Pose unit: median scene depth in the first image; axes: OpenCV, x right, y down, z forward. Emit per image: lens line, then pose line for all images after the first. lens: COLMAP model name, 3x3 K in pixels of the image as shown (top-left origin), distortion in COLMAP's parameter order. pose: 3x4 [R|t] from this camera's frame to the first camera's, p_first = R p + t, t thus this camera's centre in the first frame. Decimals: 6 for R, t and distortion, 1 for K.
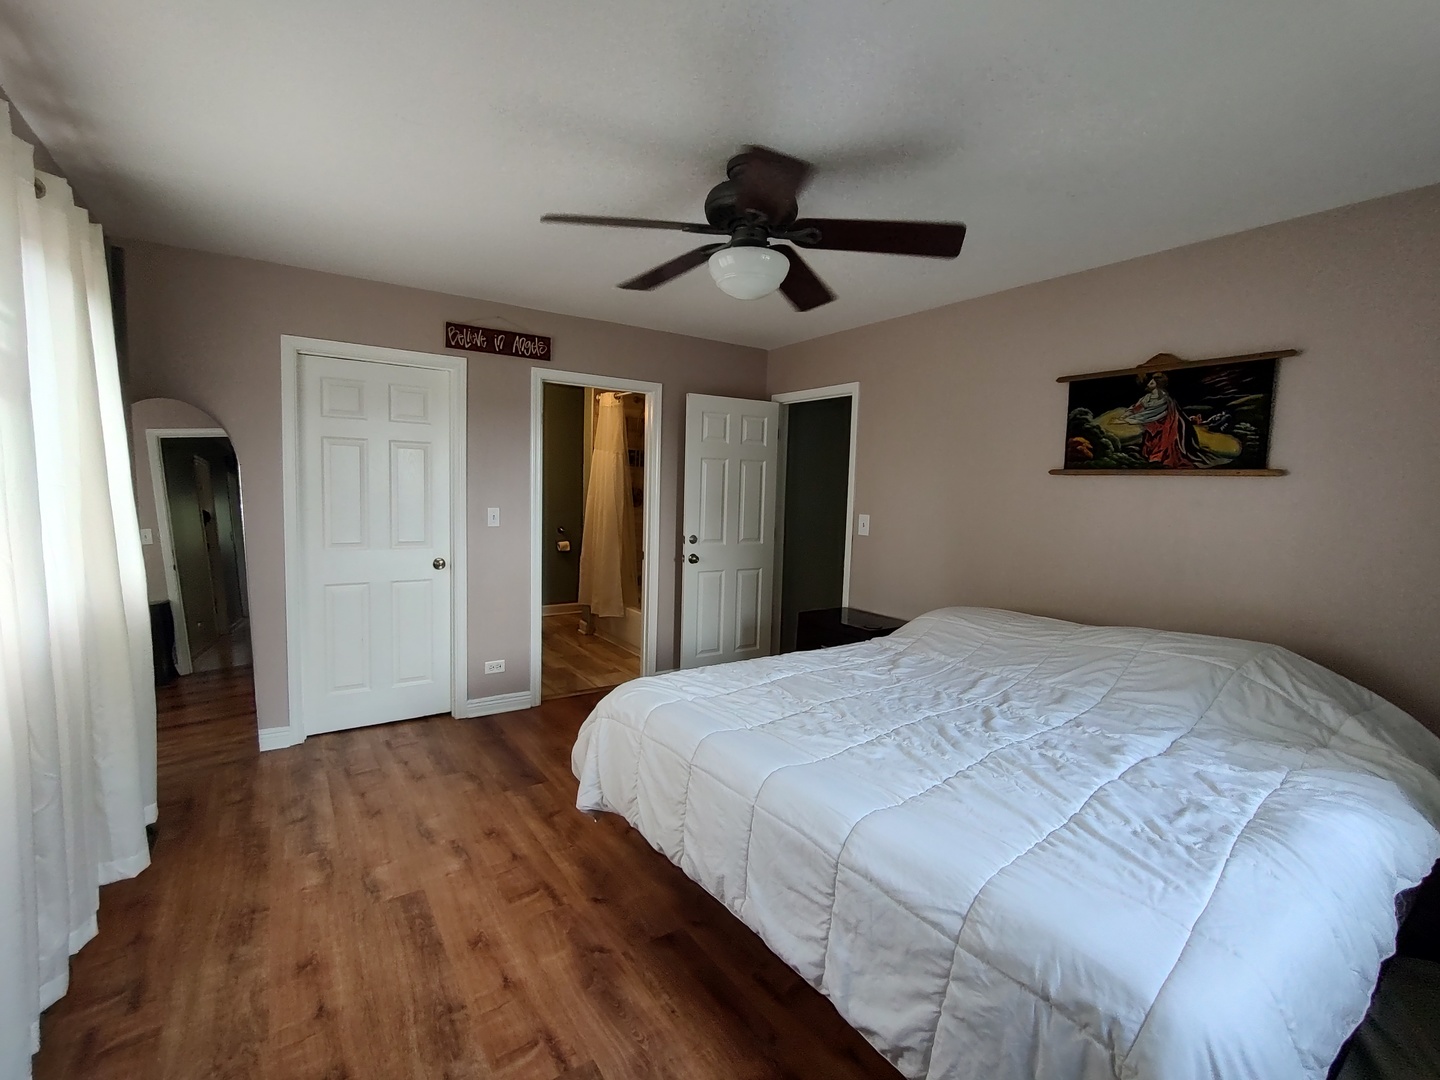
lens RADIAL K [[671.5, 0, 720.0], [0, 671.5, 540.0], [0, 0, 1]] dist [0.000933, 0.000371]
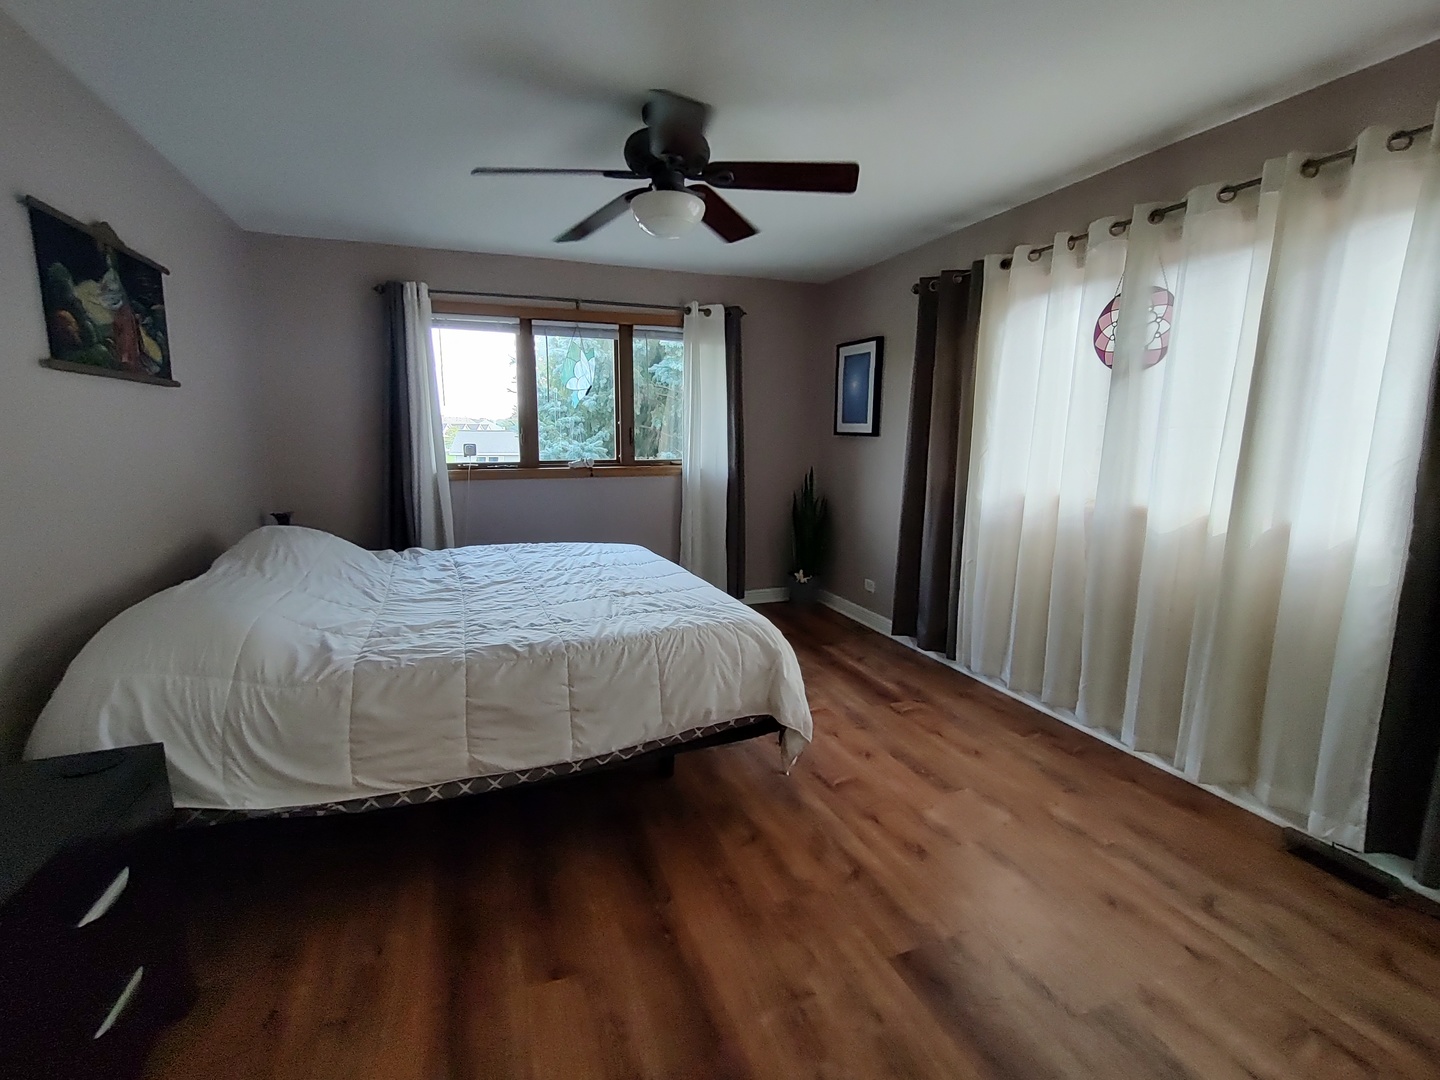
lens RADIAL K [[671.5, 0, 720.0], [0, 671.5, 540.0], [0, 0, 1]] dist [0.000933, 0.000371]
pose [[-0.973978, -0.067911, 0.216228, -0.271621], [-0.013240, 0.969472, 0.244845, -0.128830], [-0.226254, 0.235611, -0.945144, 1.833489]]
